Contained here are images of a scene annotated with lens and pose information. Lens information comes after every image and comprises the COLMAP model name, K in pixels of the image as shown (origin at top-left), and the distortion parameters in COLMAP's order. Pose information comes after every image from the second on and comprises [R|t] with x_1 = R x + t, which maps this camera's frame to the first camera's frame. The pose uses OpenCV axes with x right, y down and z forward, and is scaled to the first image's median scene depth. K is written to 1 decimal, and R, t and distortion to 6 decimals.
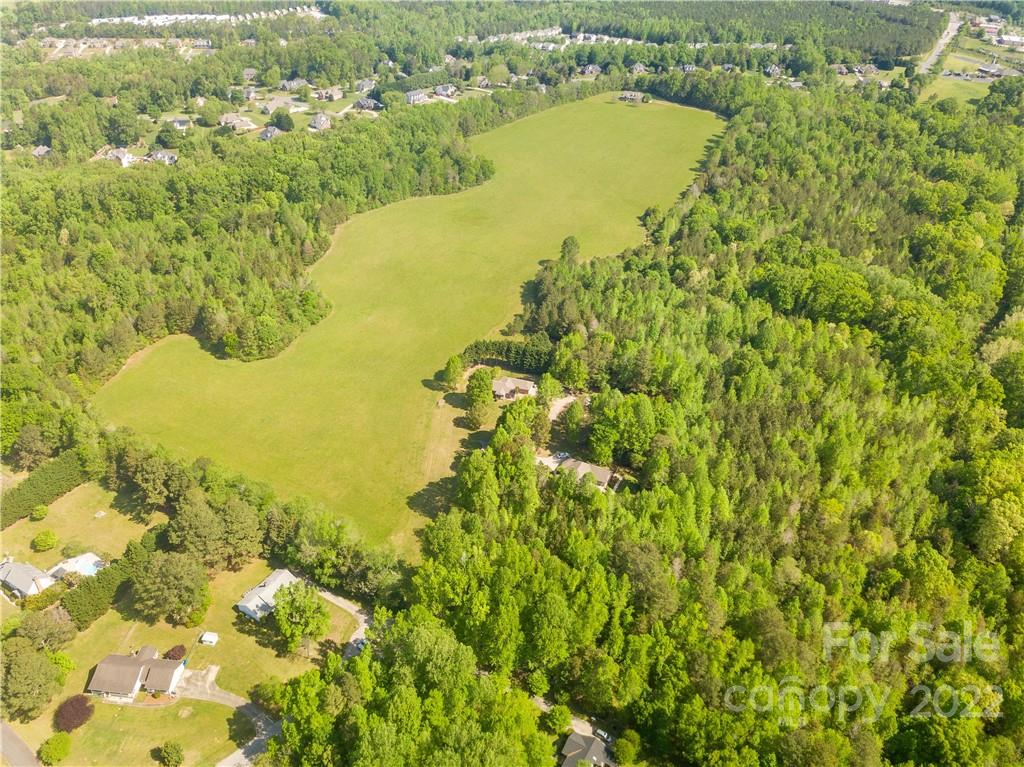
lens RADIAL K [[807.3, 0, 512.0], [0, 807.3, 383.5], [0, 0, 1]] dist [0.006881, -0.006691]
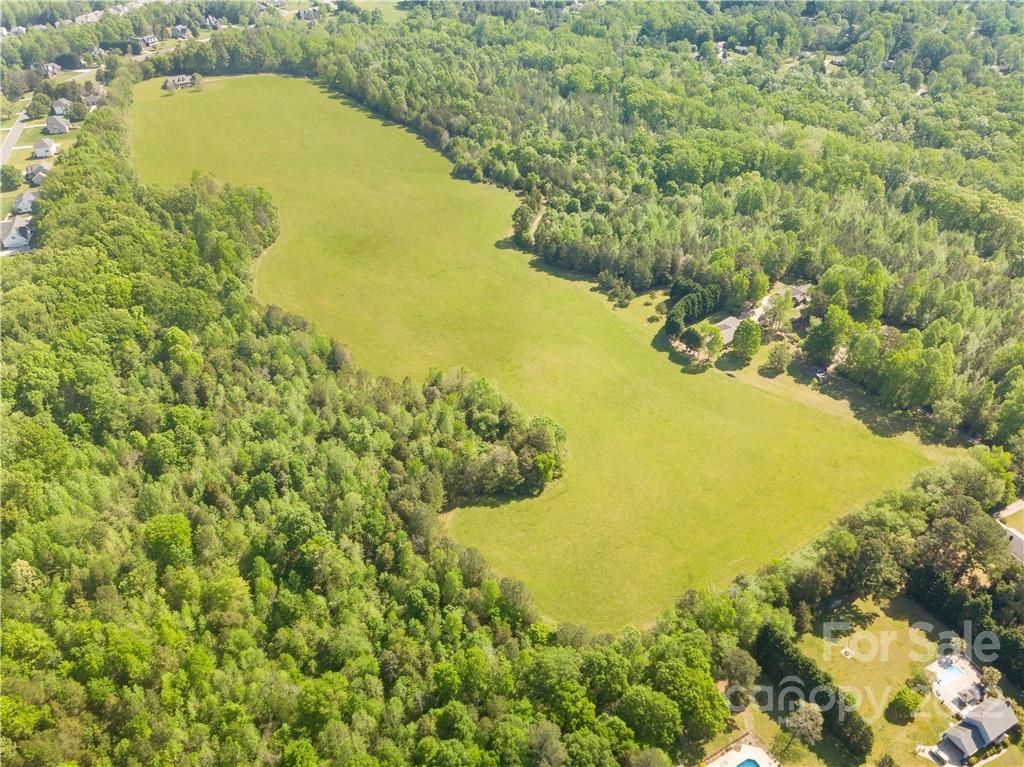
lens RADIAL K [[807.3, 0, 512.0], [0, 807.3, 383.5], [0, 0, 1]] dist [0.006881, -0.006691]
pose [[0.512990, -0.521803, 0.681588, -0.610970], [0.472723, 0.834505, 0.283081, -0.250808], [-0.716501, 0.176985, 0.674761, 0.361122]]
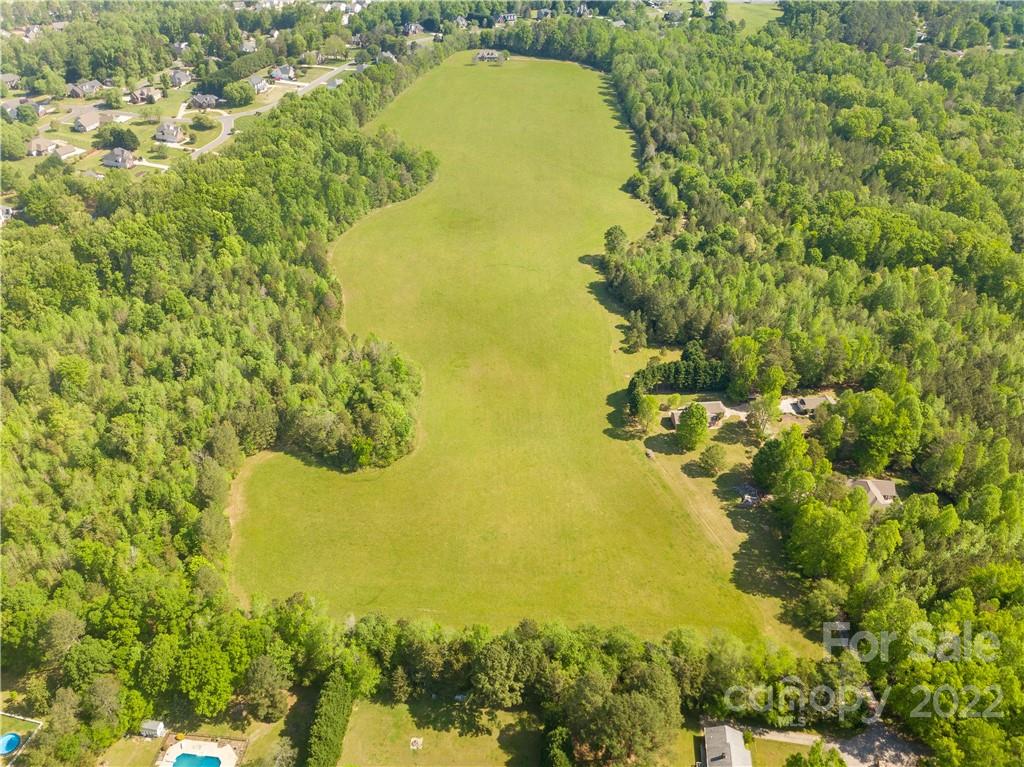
lens RADIAL K [[807.3, 0, 512.0], [0, 807.3, 383.5], [0, 0, 1]] dist [0.006881, -0.006691]
pose [[0.914147, -0.244925, 0.323029, -0.327599], [0.224524, 0.969365, 0.099599, -0.113427], [-0.337527, -0.018520, 0.941134, 0.164936]]
